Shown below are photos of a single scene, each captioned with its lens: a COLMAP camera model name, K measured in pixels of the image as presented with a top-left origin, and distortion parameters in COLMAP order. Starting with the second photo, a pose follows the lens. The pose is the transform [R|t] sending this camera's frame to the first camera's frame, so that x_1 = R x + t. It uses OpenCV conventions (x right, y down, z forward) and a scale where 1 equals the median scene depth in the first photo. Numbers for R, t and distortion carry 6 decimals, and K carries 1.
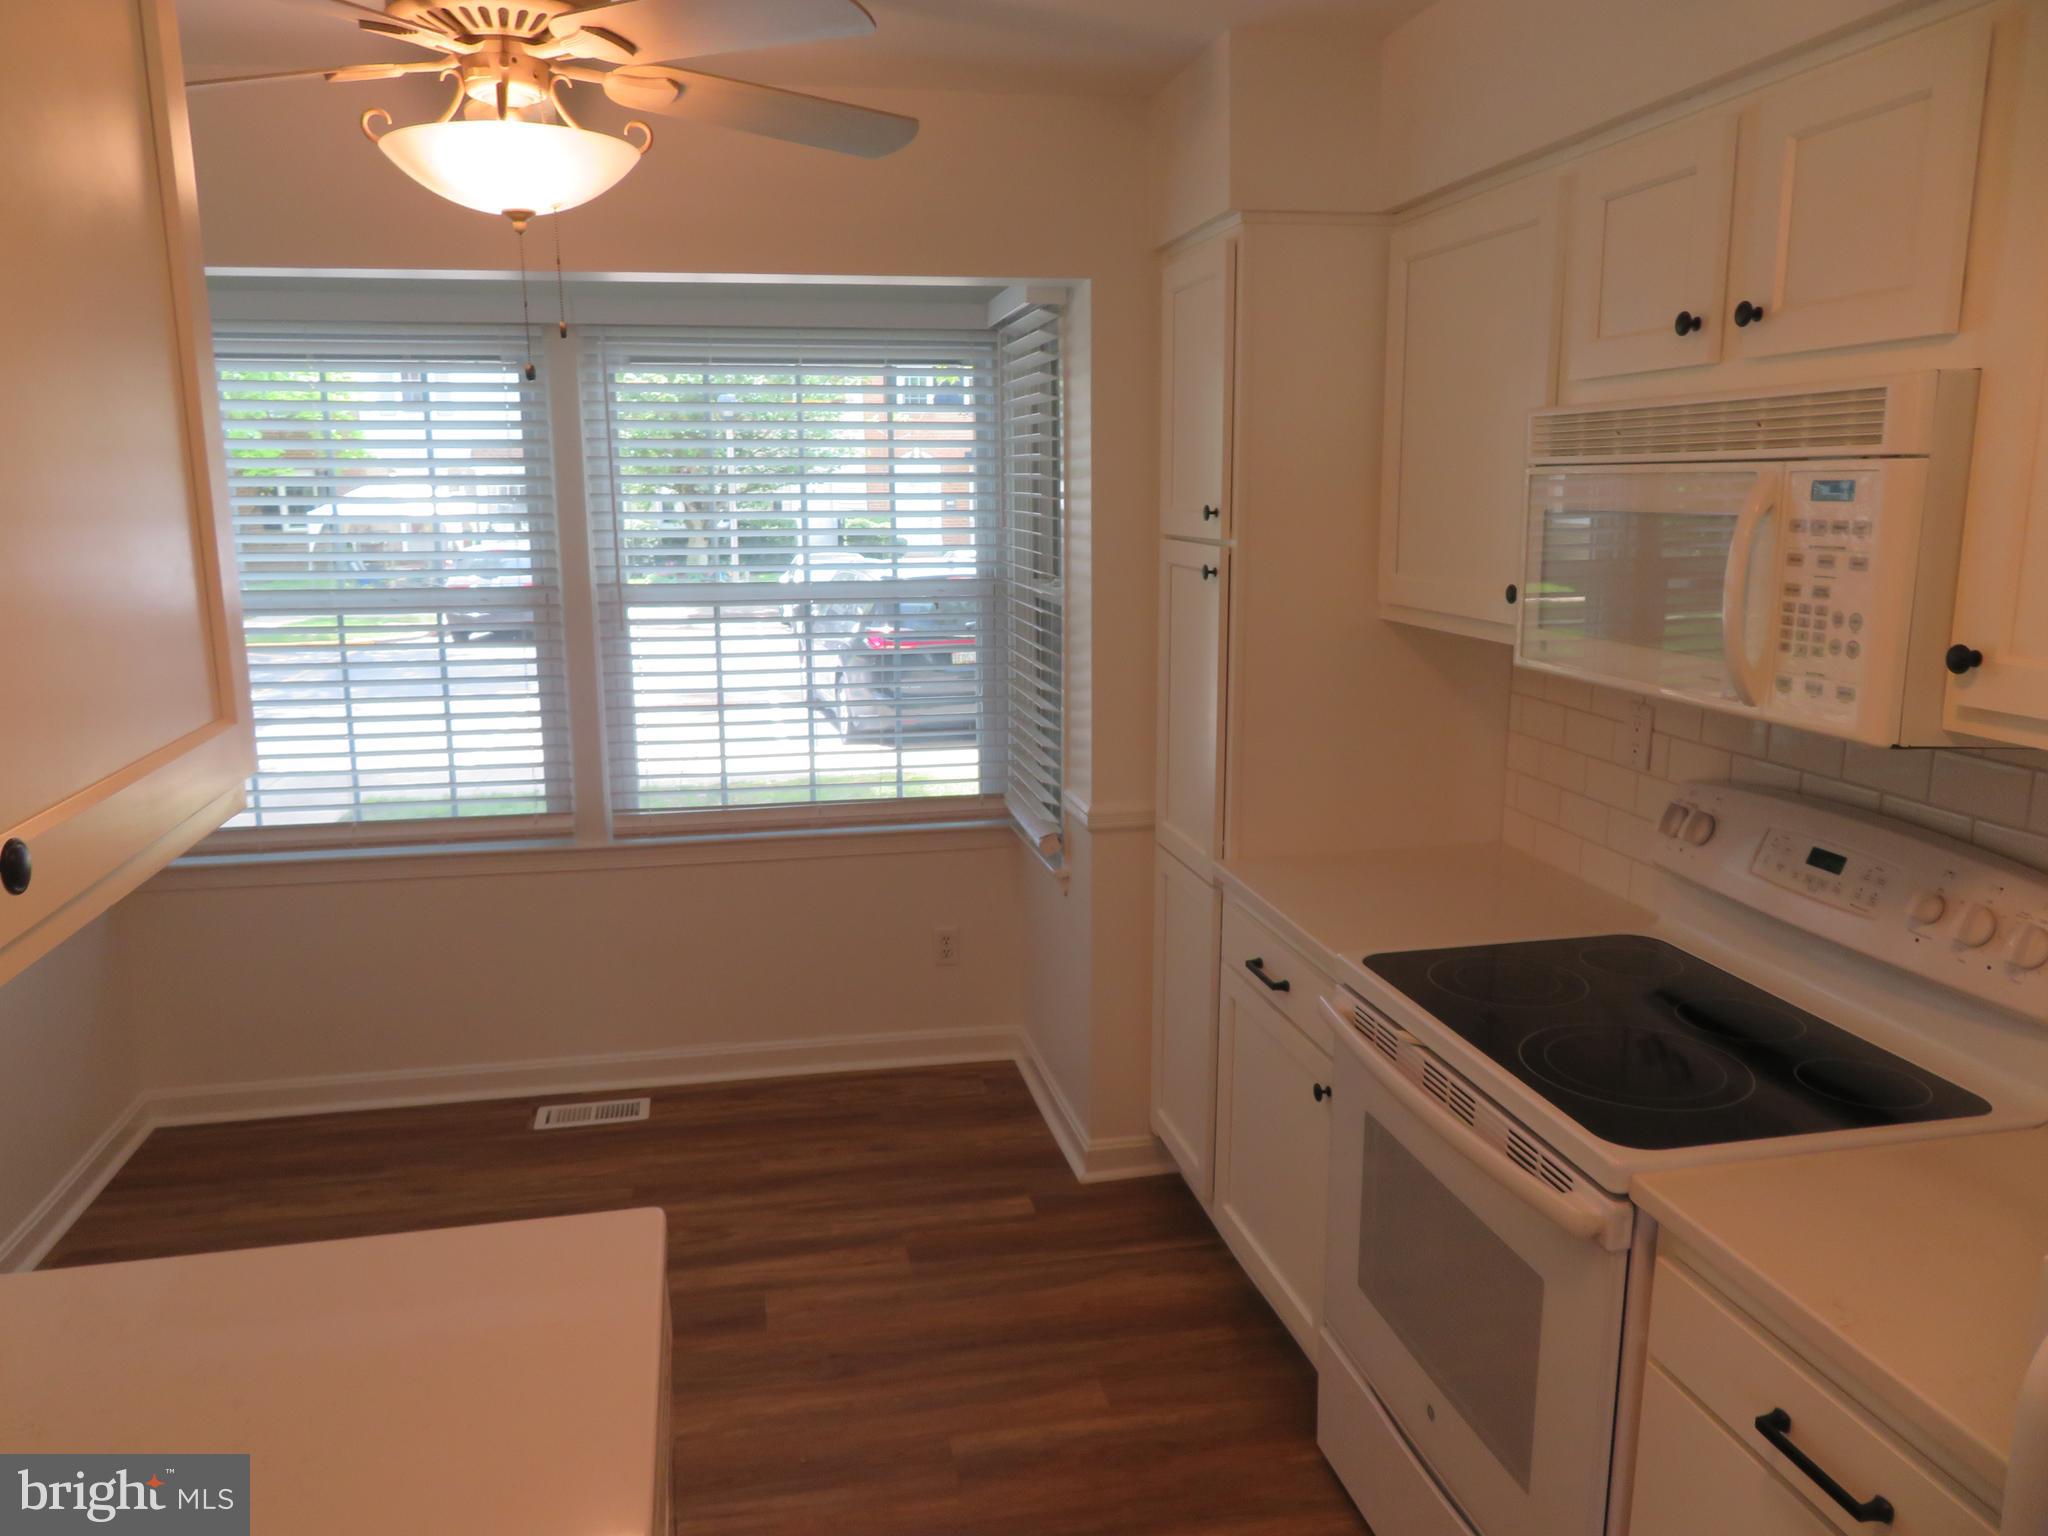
lens RADIAL K [[1459.7, 0, 1024.0], [0, 1459.7, 768.0], [0, 0, 1]] dist [-0.014640, -0.001060]
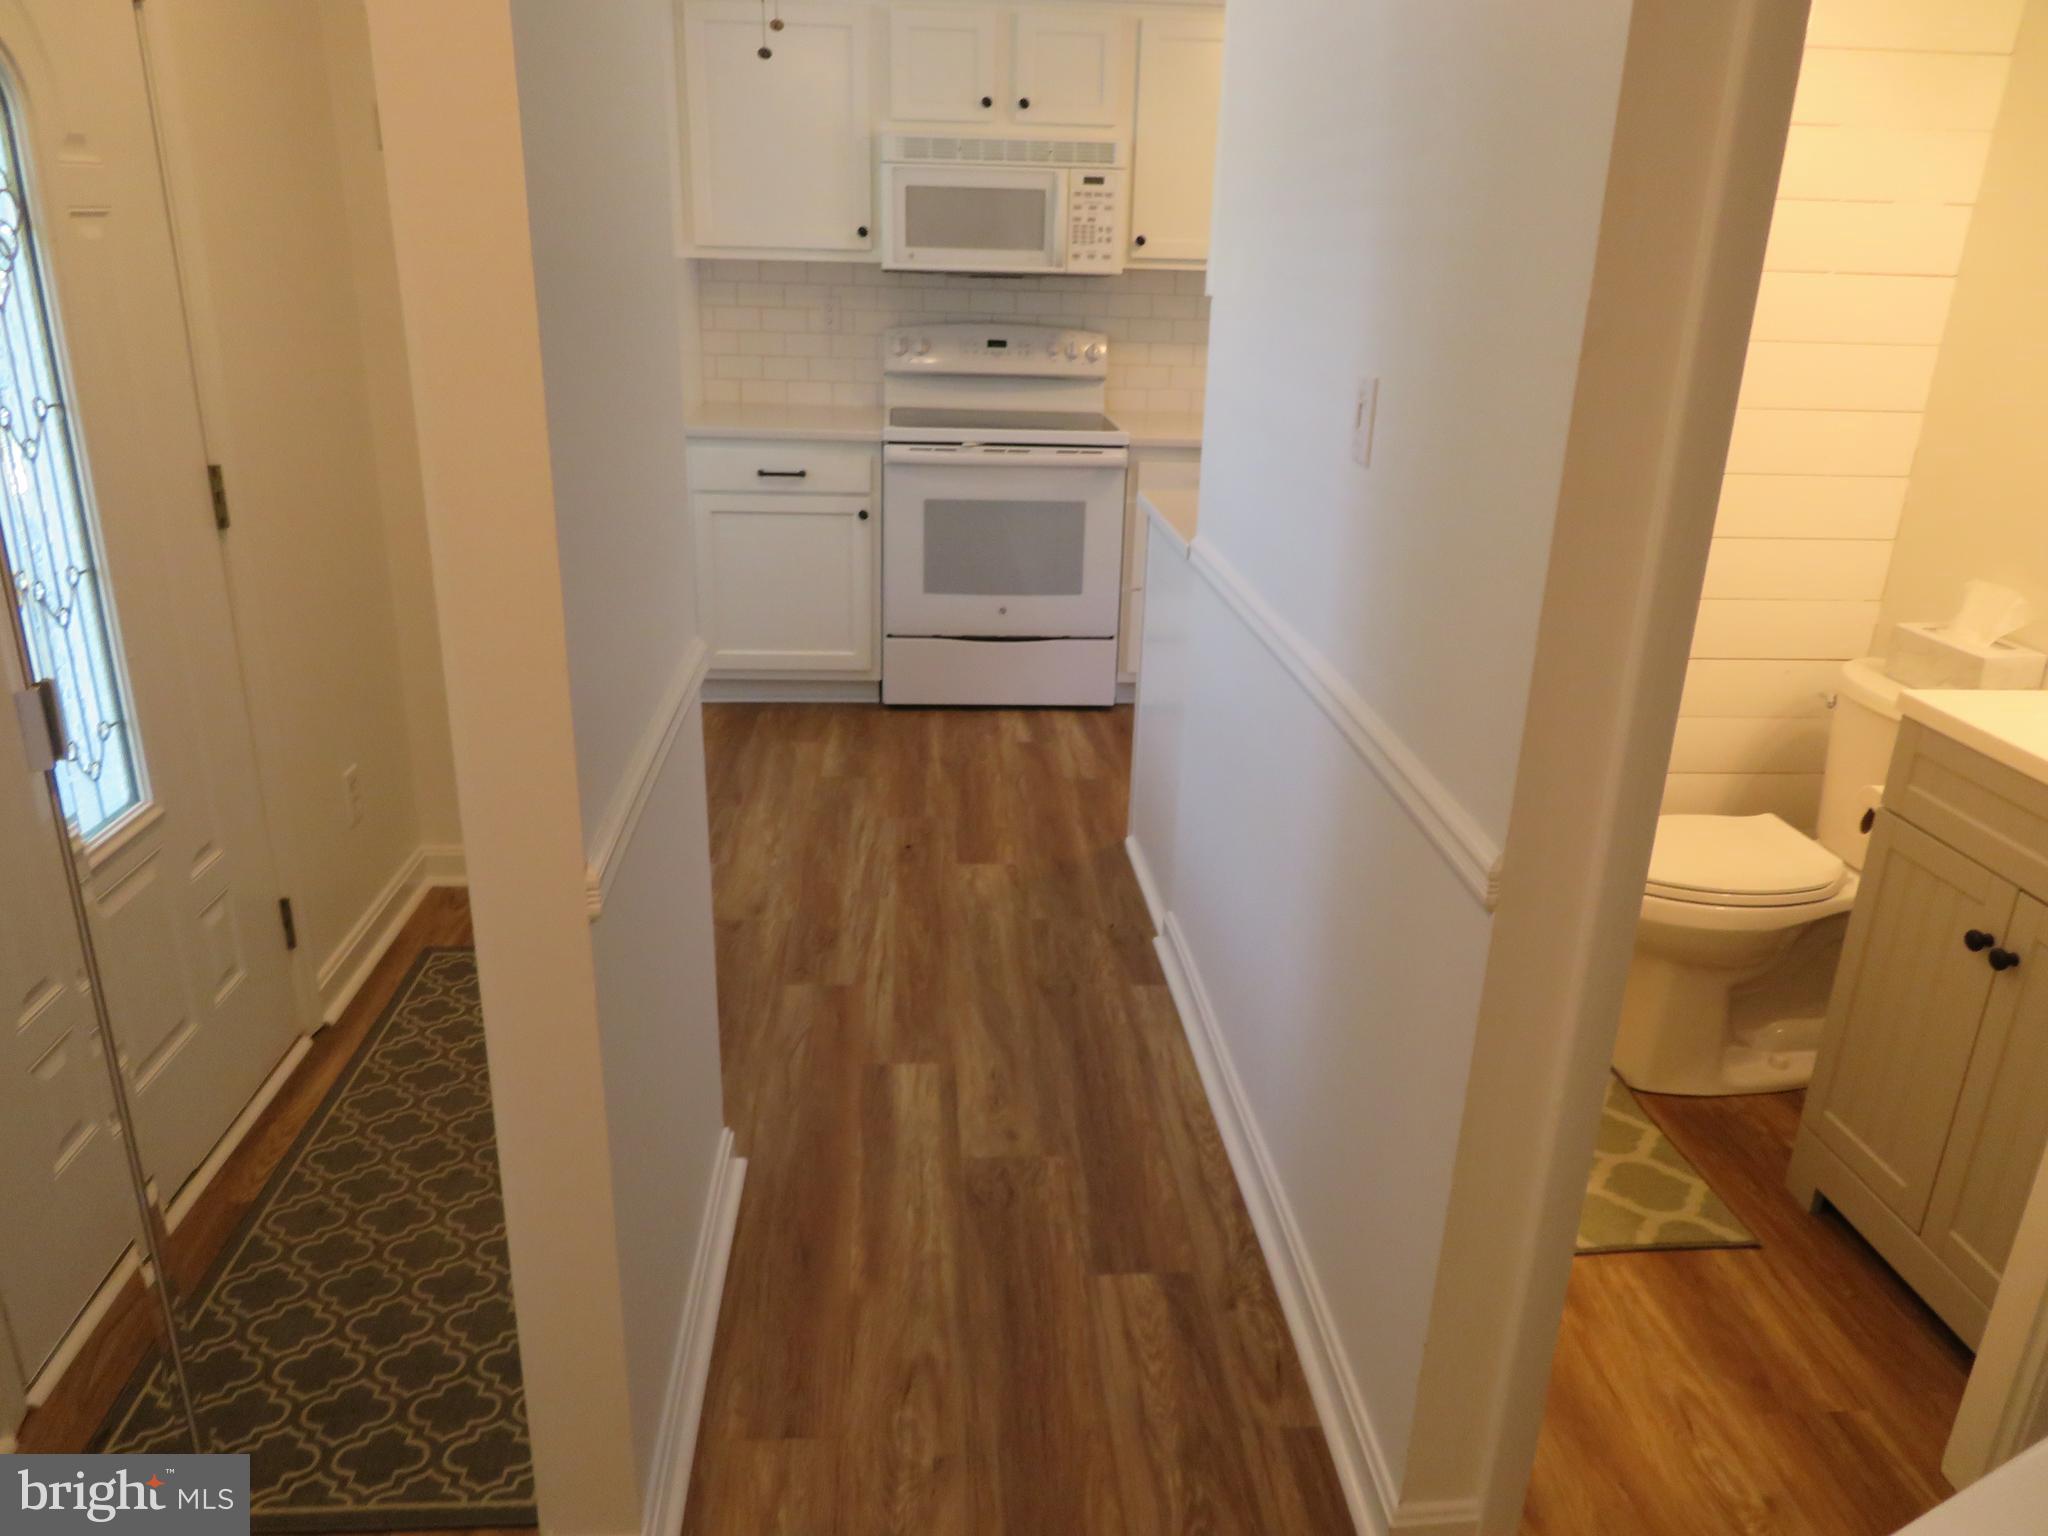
lens RADIAL K [[1459.7, 0, 1024.0], [0, 1459.7, 768.0], [0, 0, 1]] dist [-0.014640, -0.001060]
pose [[0.127854, -0.336018, 0.933138, -1.919485], [0.164722, 0.934986, 0.314114, -0.029962], [-0.978018, 0.113548, 0.174891, 0.611624]]
